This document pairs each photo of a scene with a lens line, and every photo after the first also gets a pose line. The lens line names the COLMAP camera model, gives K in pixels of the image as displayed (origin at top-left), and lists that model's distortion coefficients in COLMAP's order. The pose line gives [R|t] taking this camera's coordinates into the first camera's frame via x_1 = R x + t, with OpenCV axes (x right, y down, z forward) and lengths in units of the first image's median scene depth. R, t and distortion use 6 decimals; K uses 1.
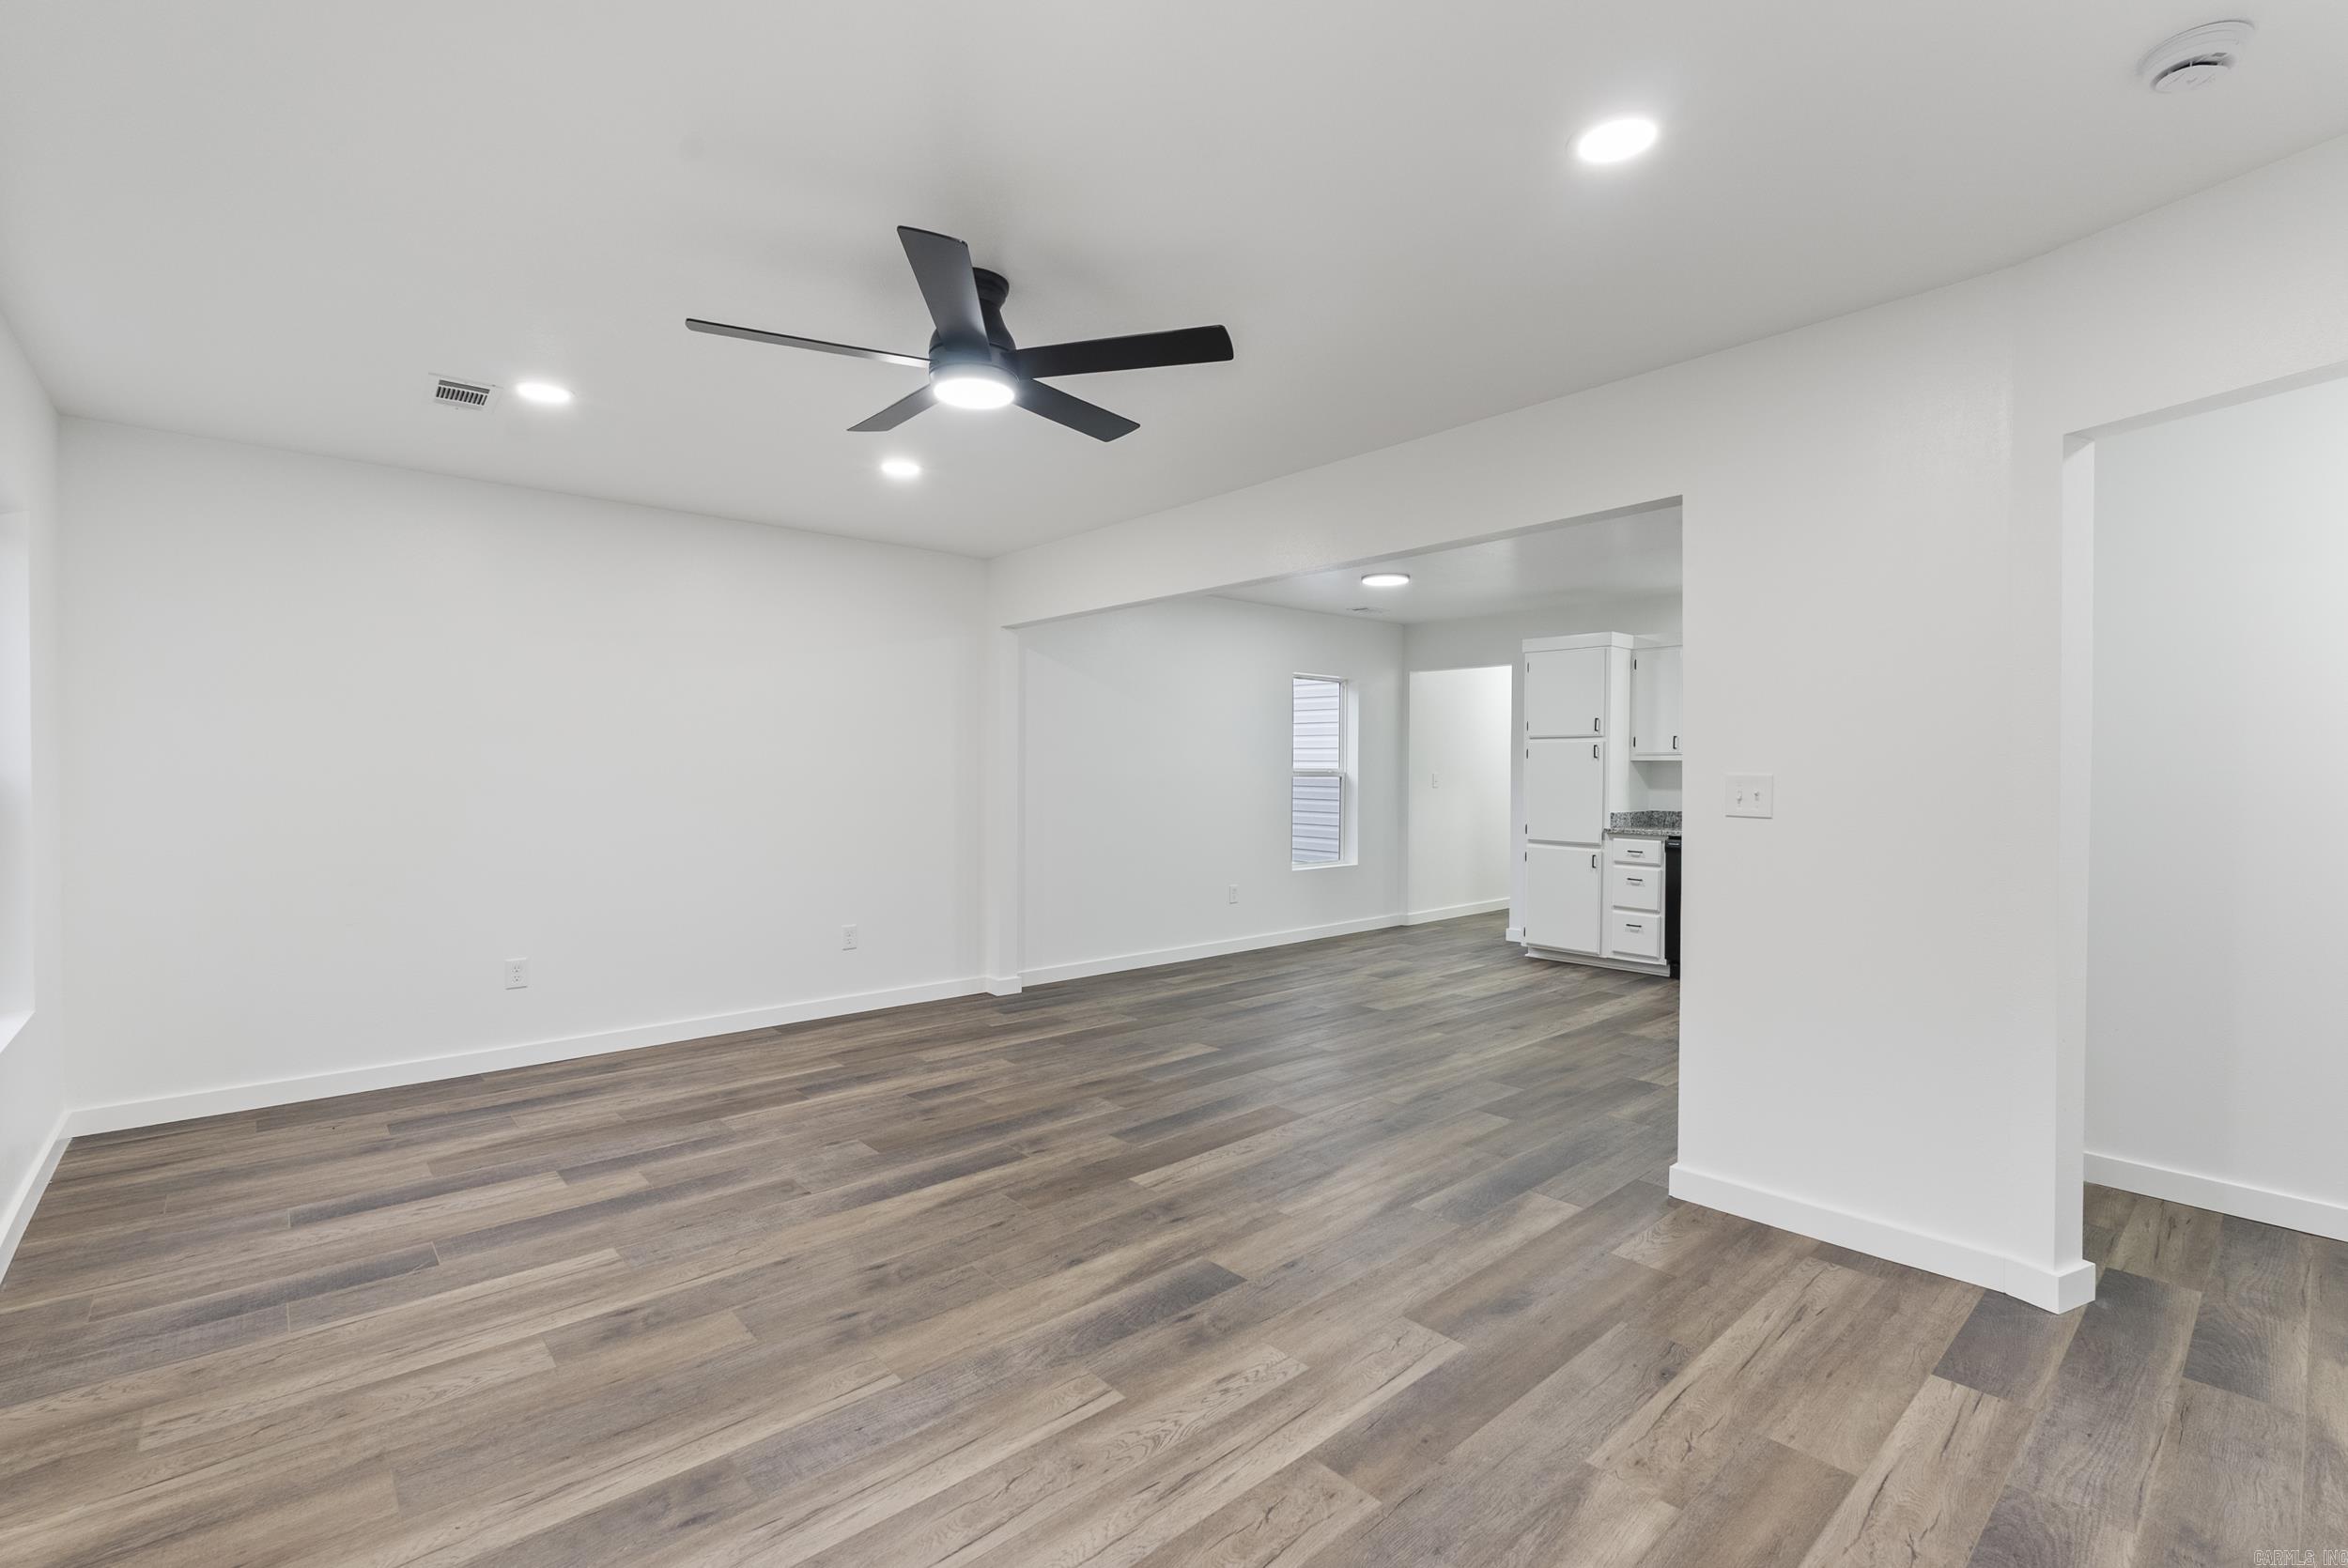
lens RADIAL K [[1040.6, 0, 1176.7], [0, 1040.6, 784.3], [0, 0, 1]] dist [-0.006097, 0.000764]
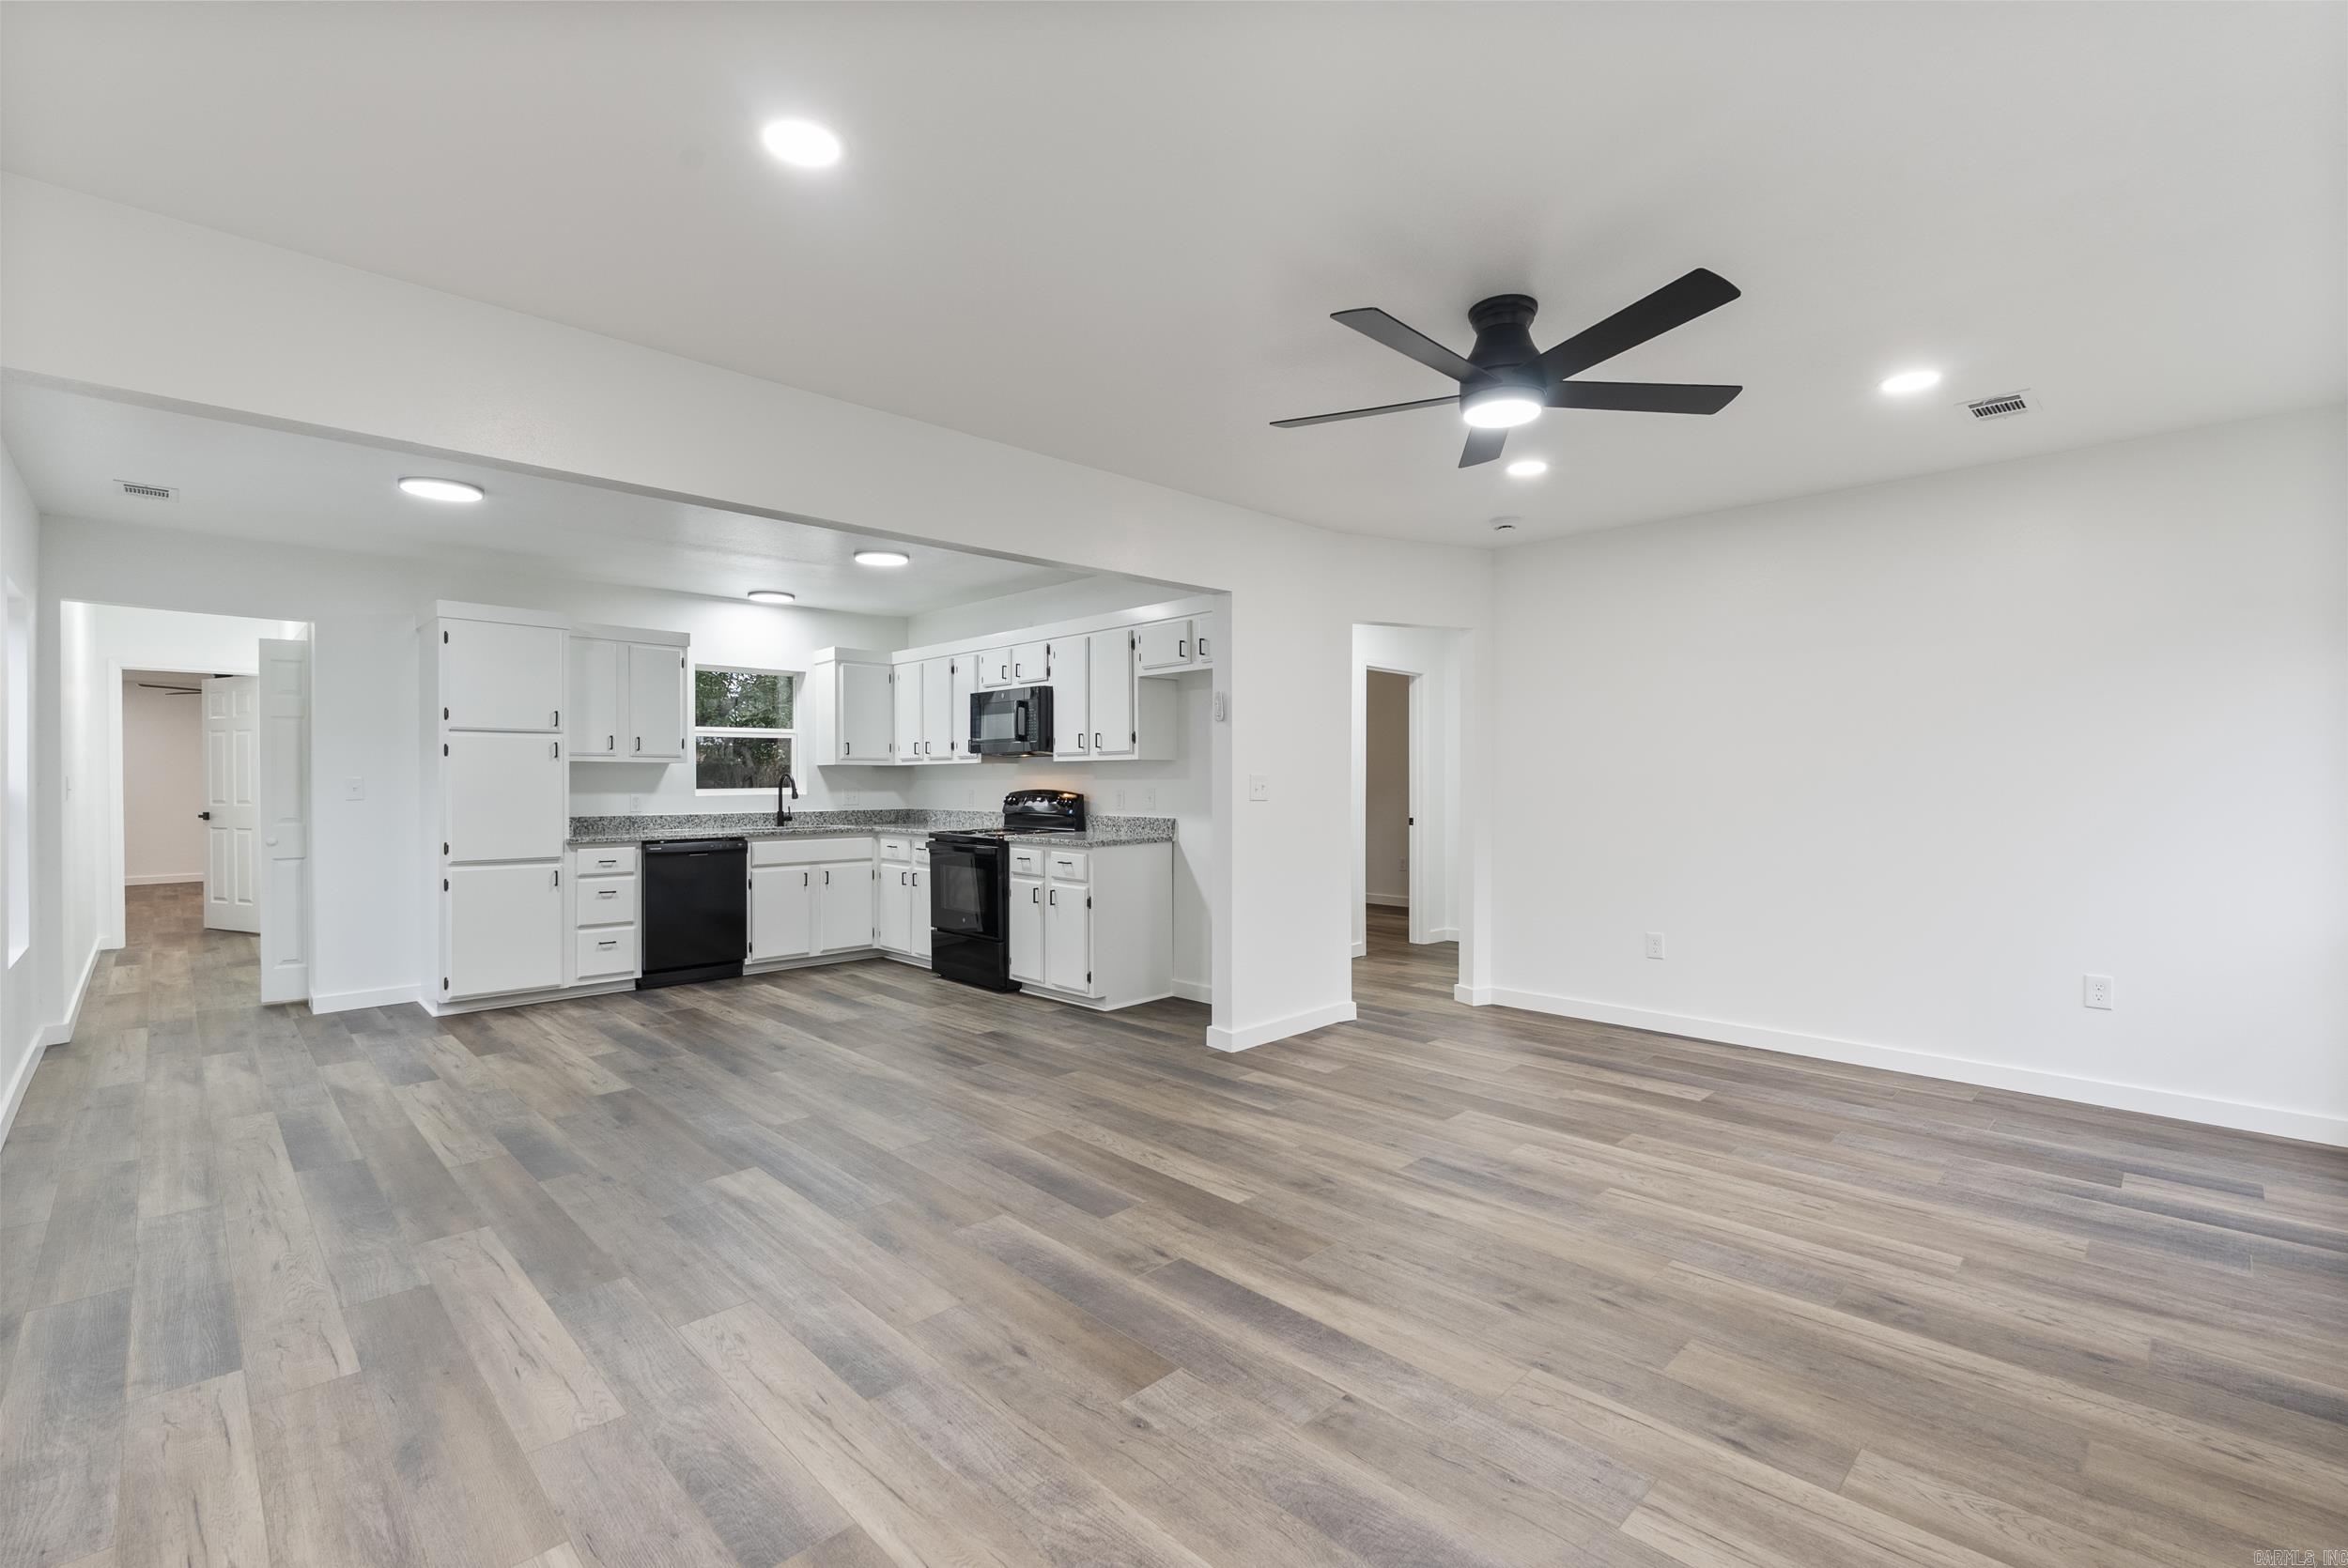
lens RADIAL K [[1032.5, 0, 1175.4], [0, 1032.5, 786.0], [0, 0, 1]] dist [-0.005917, 0.000281]
pose [[-0.050147, -0.009216, 0.998699, -0.987359], [0.012879, 0.999868, 0.009874, -0.007812], [-0.998659, 0.013357, -0.050022, 1.115263]]
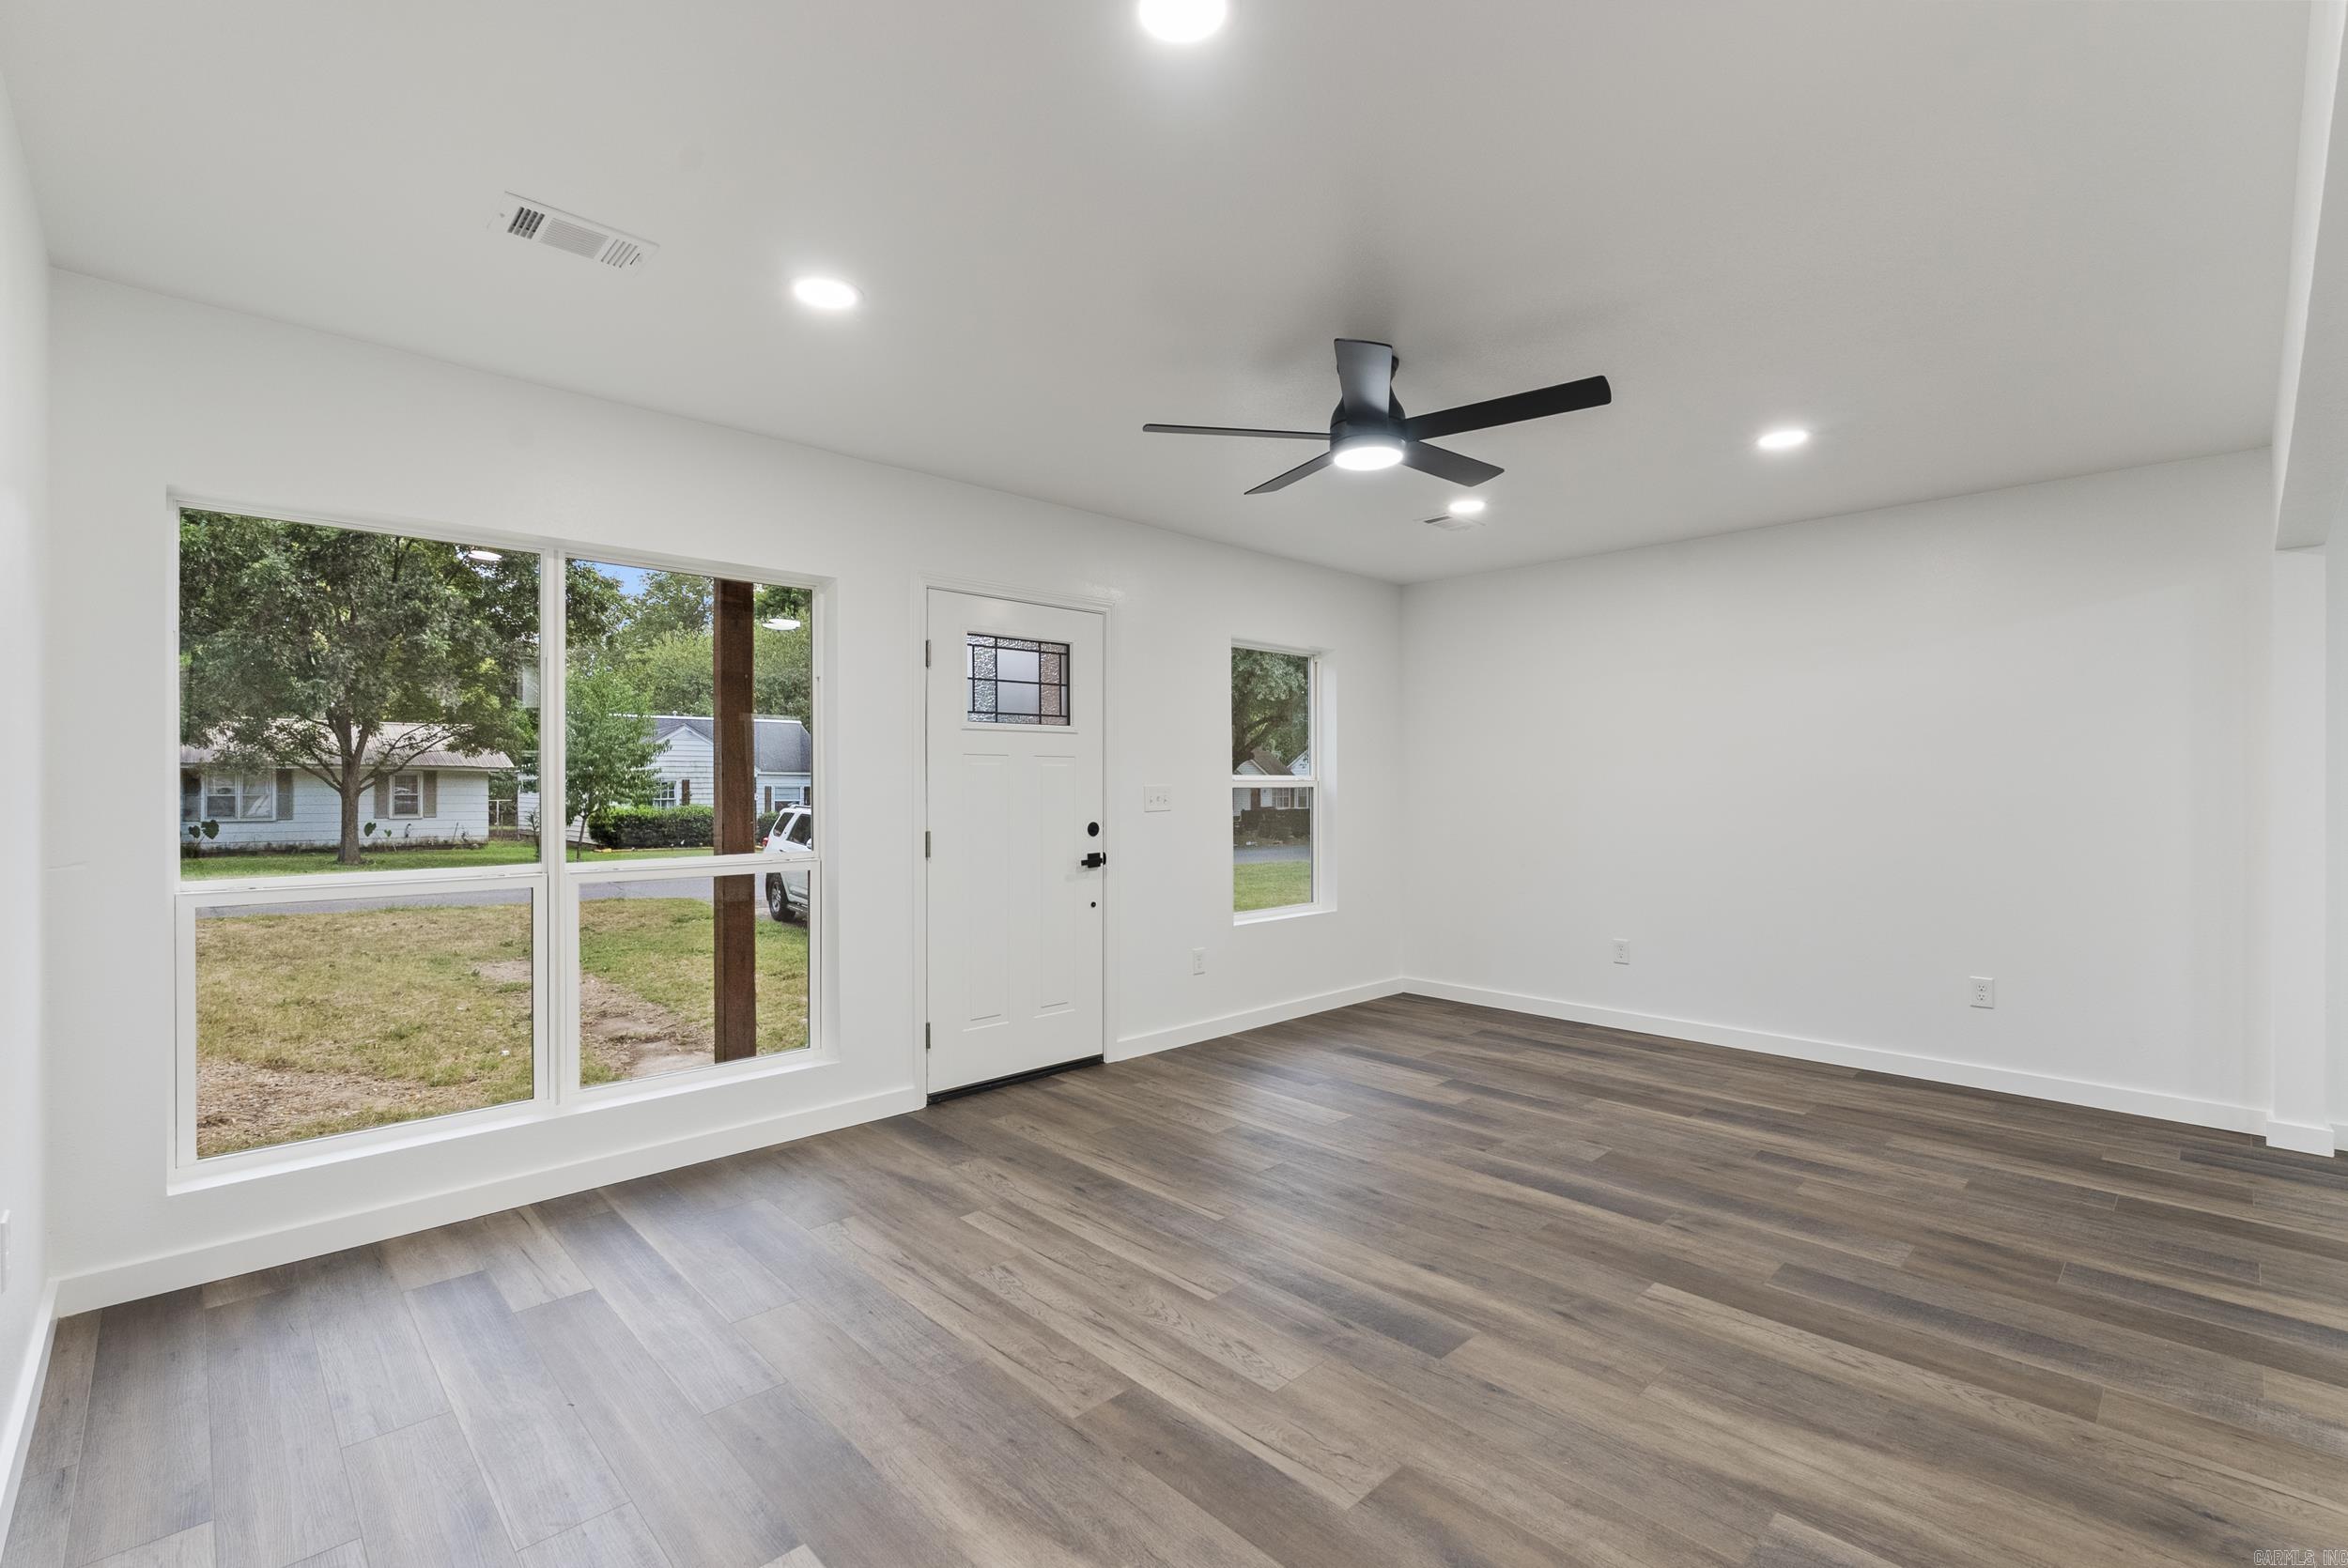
lens RADIAL K [[1032.5, 0, 1175.4], [0, 1032.5, 786.0], [0, 0, 1]] dist [-0.005917, 0.000281]
pose [[0.041668, -0.001112, -0.999131, 0.756571], [-0.010793, 0.999941, -0.001563, -0.004086], [0.999073, 0.010849, 0.041654, 0.595777]]
